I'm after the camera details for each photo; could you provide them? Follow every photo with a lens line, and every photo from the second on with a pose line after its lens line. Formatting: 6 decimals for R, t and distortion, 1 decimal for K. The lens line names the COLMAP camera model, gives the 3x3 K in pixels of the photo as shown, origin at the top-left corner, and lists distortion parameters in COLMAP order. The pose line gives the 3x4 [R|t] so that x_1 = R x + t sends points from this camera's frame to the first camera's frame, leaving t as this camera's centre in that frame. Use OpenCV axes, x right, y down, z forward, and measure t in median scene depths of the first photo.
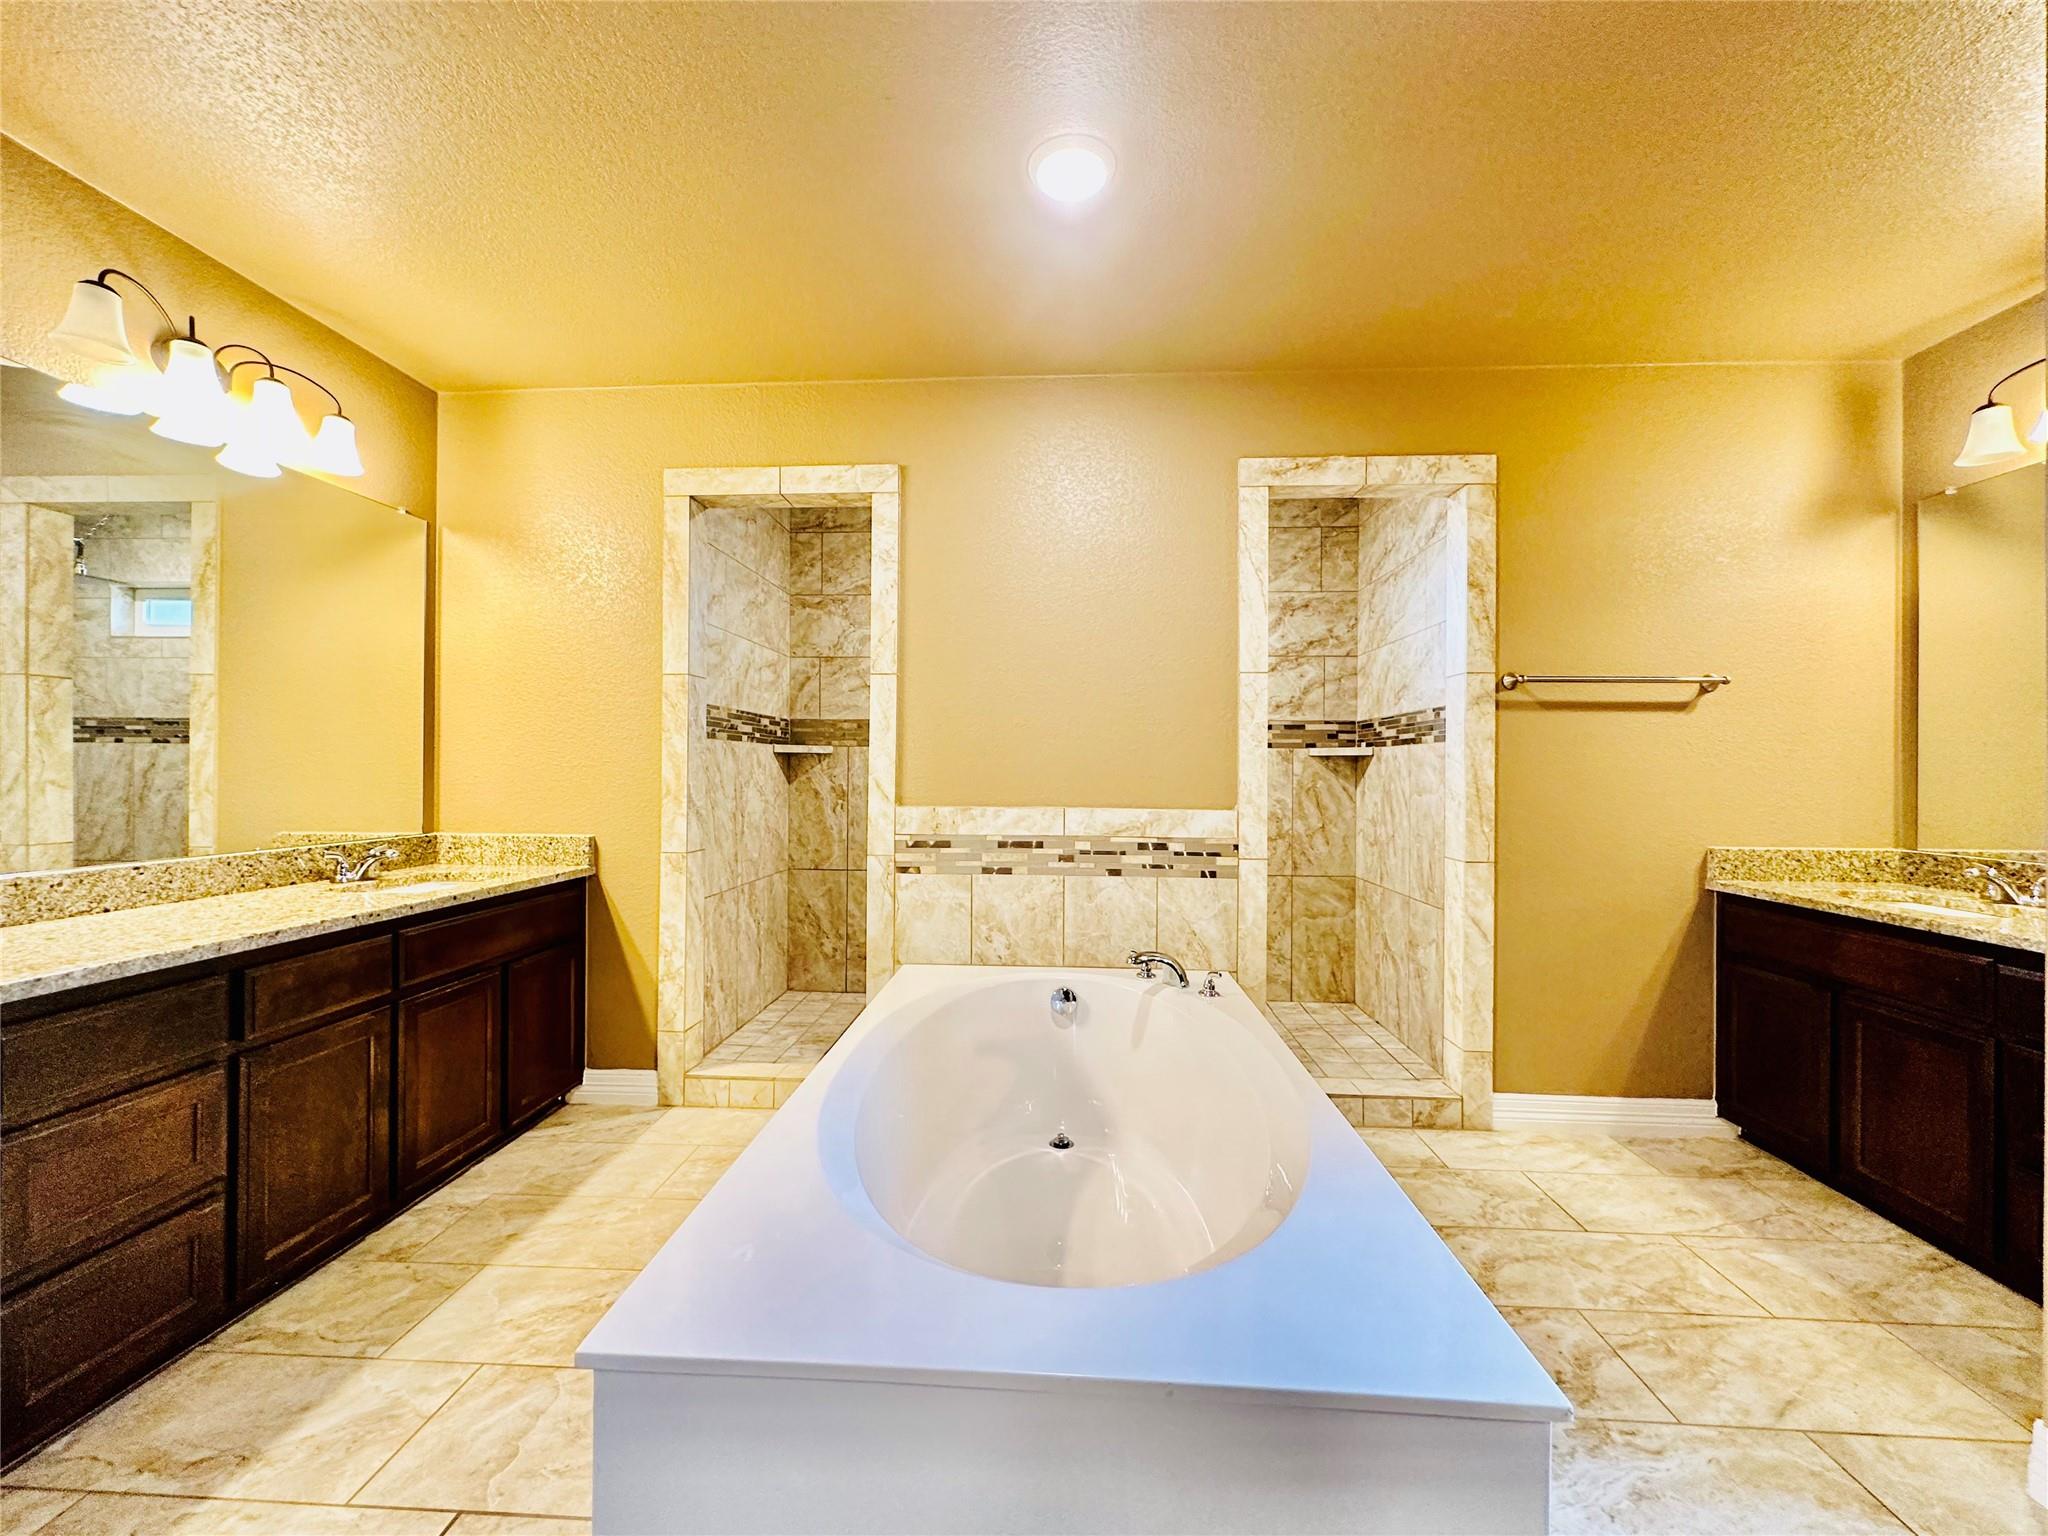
lens RADIAL K [[817.6, 0, 1022.6], [0, 817.6, 768.7], [0, 0, 1]] dist [-0.003150, 0.000863]
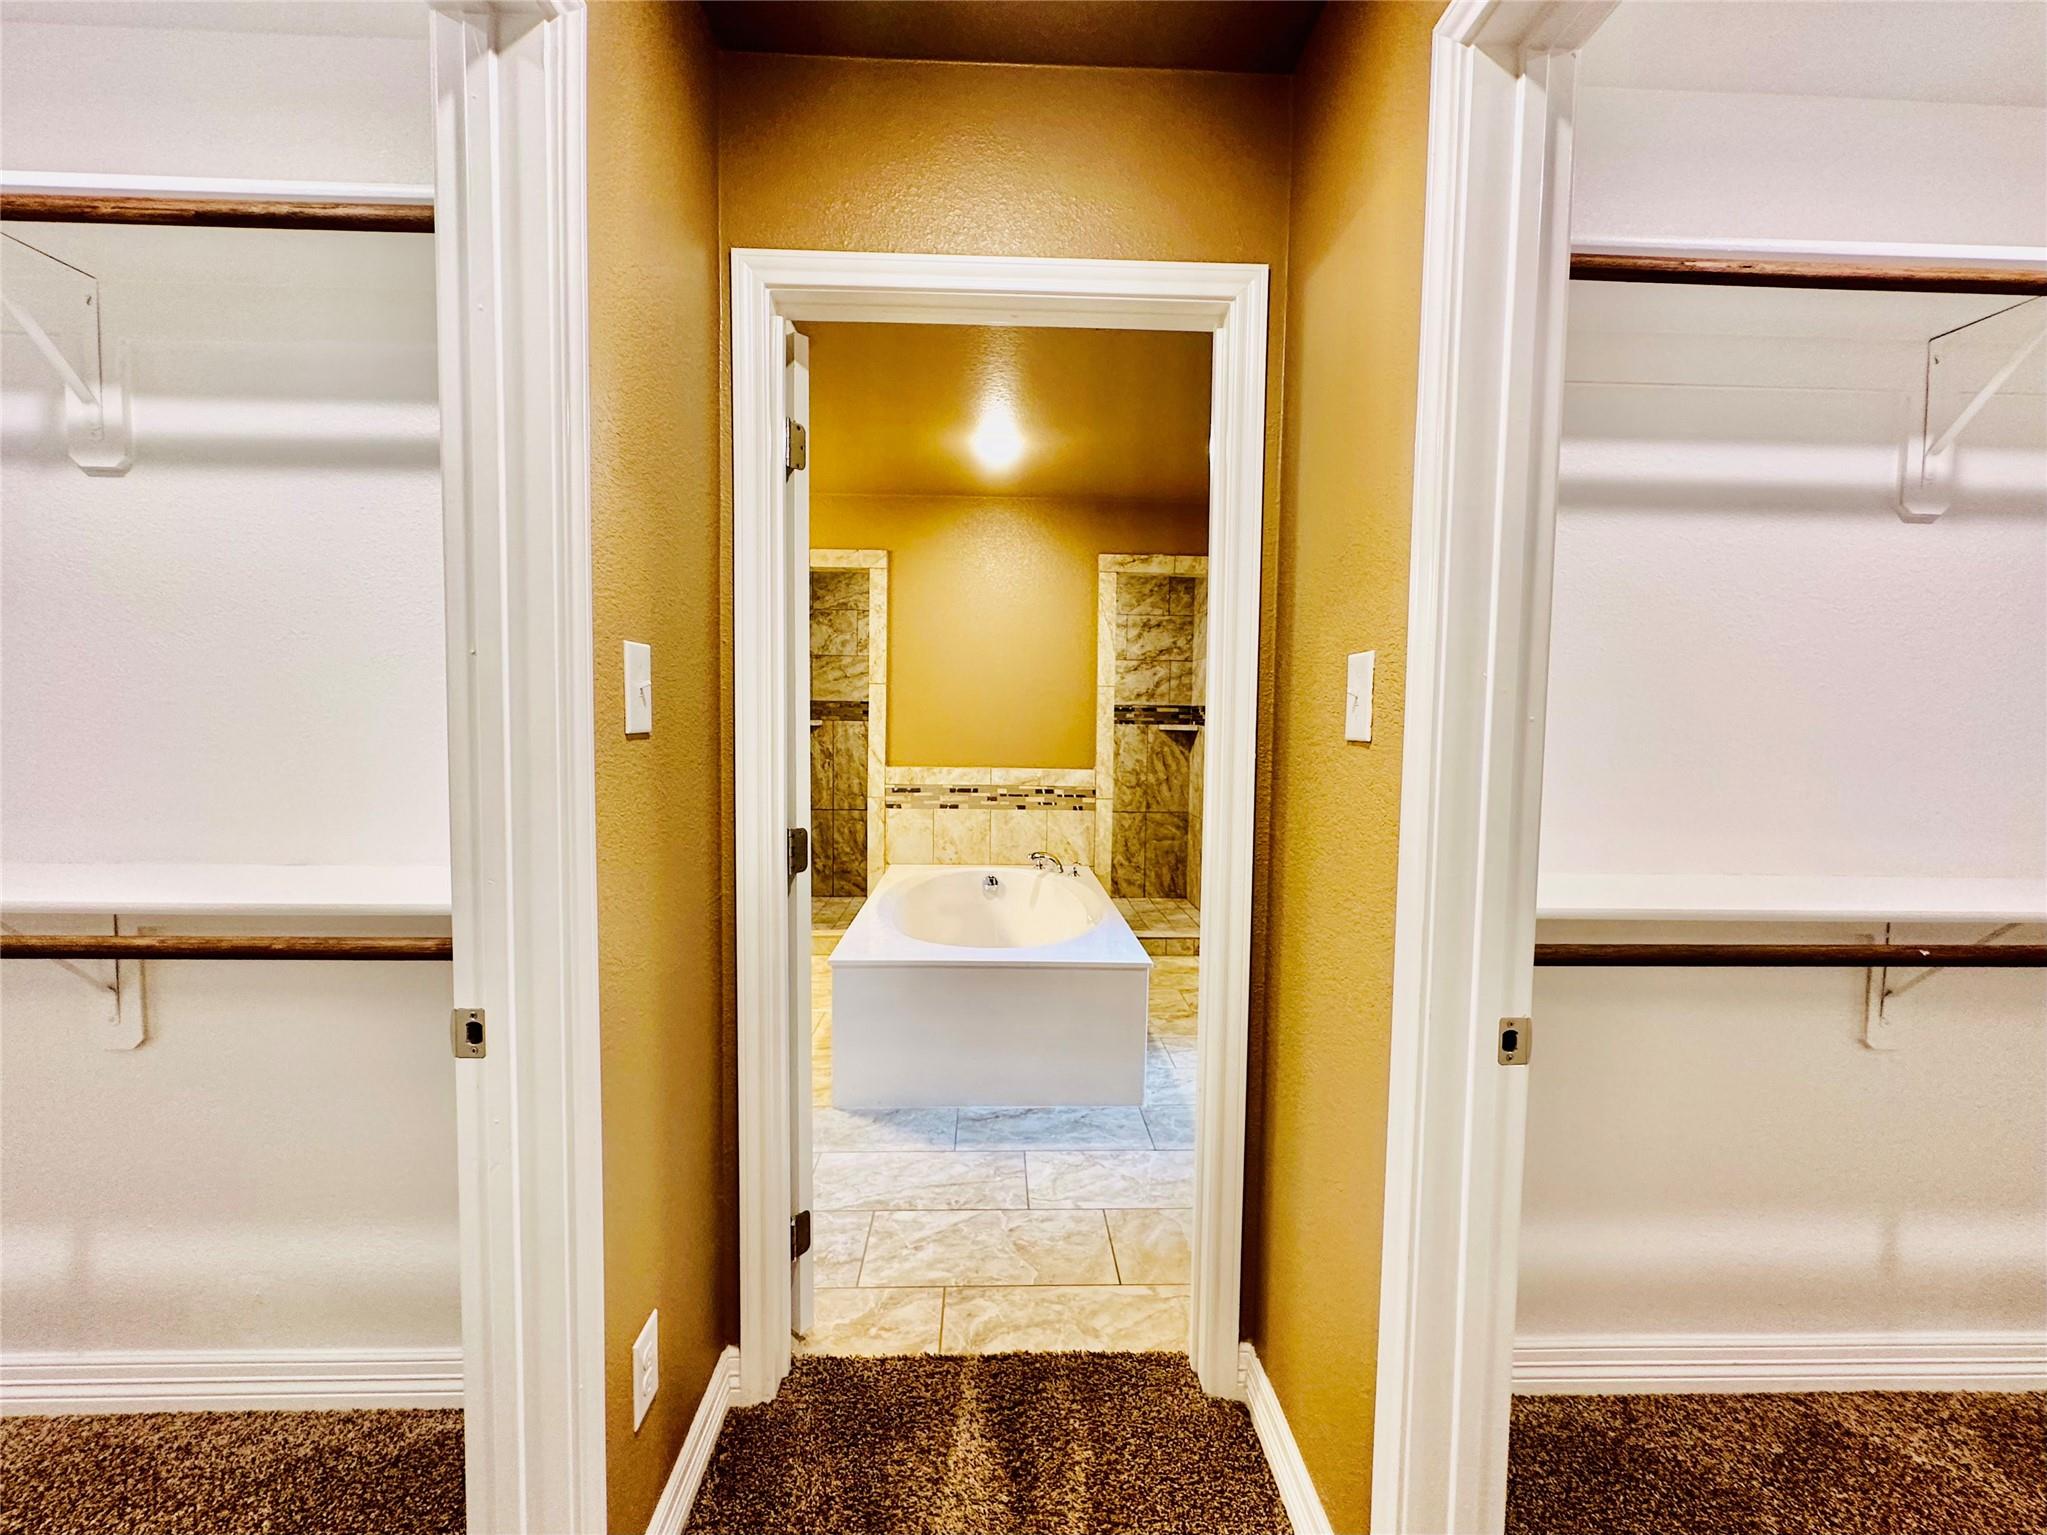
lens RADIAL K [[817.2, 0, 1022.1], [0, 817.2, 768.2], [0, 0, 1]] dist [-0.003150, 0.000863]
pose [[0.995405, 0.001055, 0.095748, -0.032823], [-0.006930, 0.998111, 0.061050, -0.039044], [-0.095503, -0.061433, 0.993532, -0.474213]]
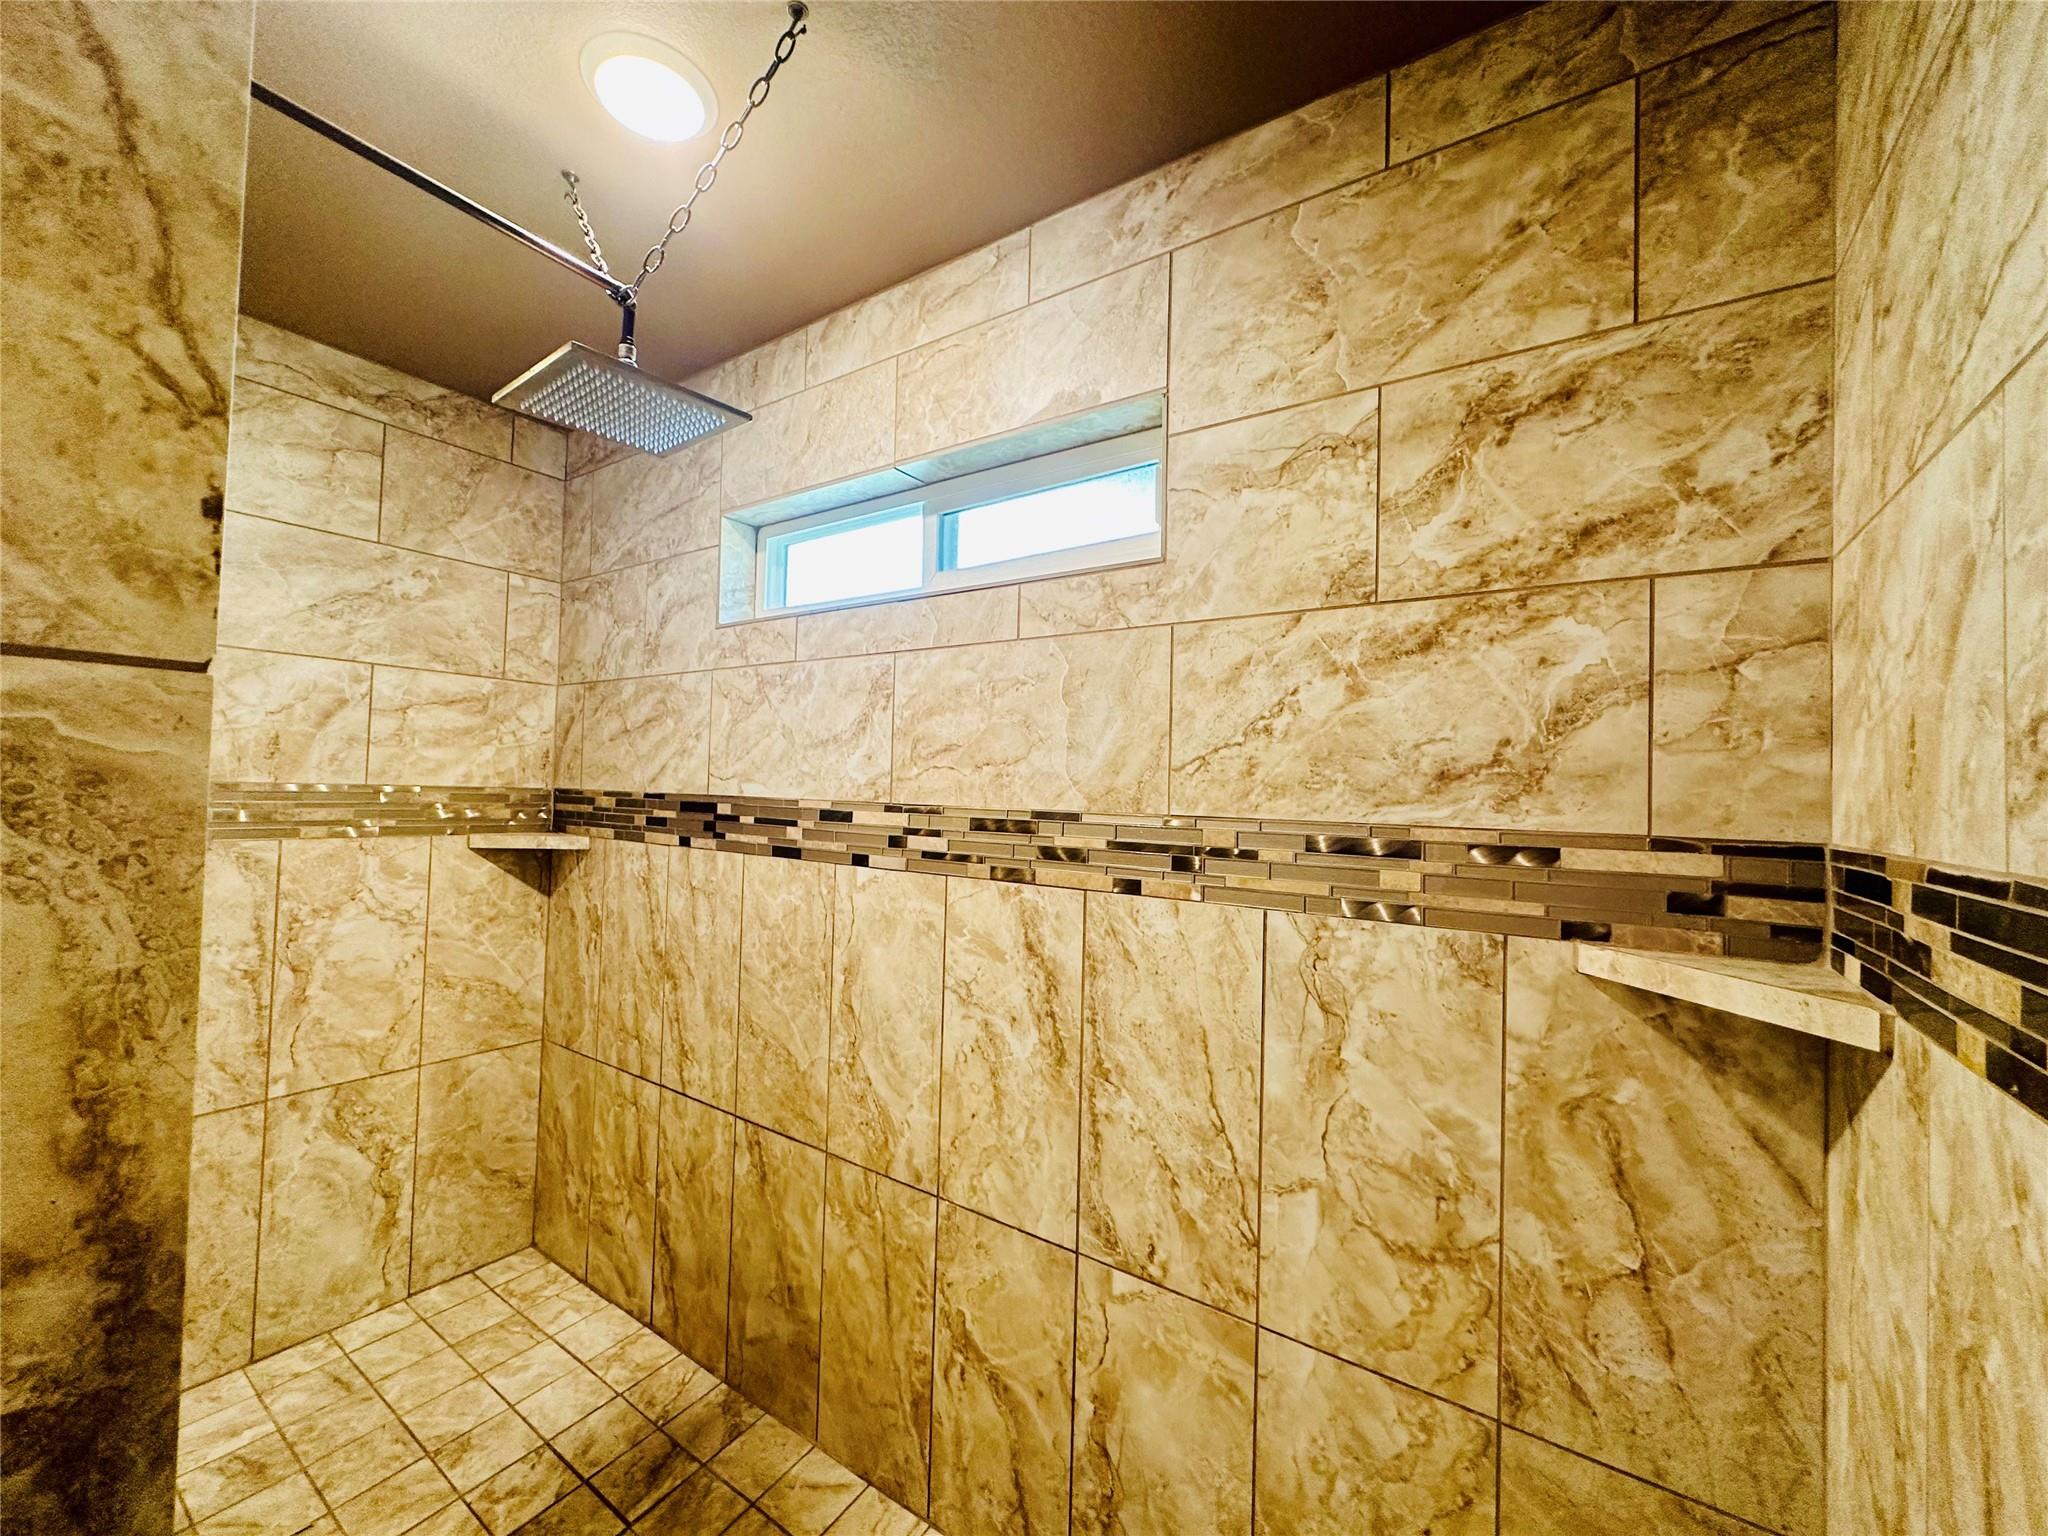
lens RADIAL K [[817.6, 0, 1022.6], [0, 817.6, 768.7], [0, 0, 1]] dist [-0.003150, 0.000863]
pose [[0.855755, 0.003844, -0.517367, 0.377943], [-0.021229, 0.999391, -0.027689, -0.077460], [0.516945, 0.034678, 0.855316, 0.781573]]
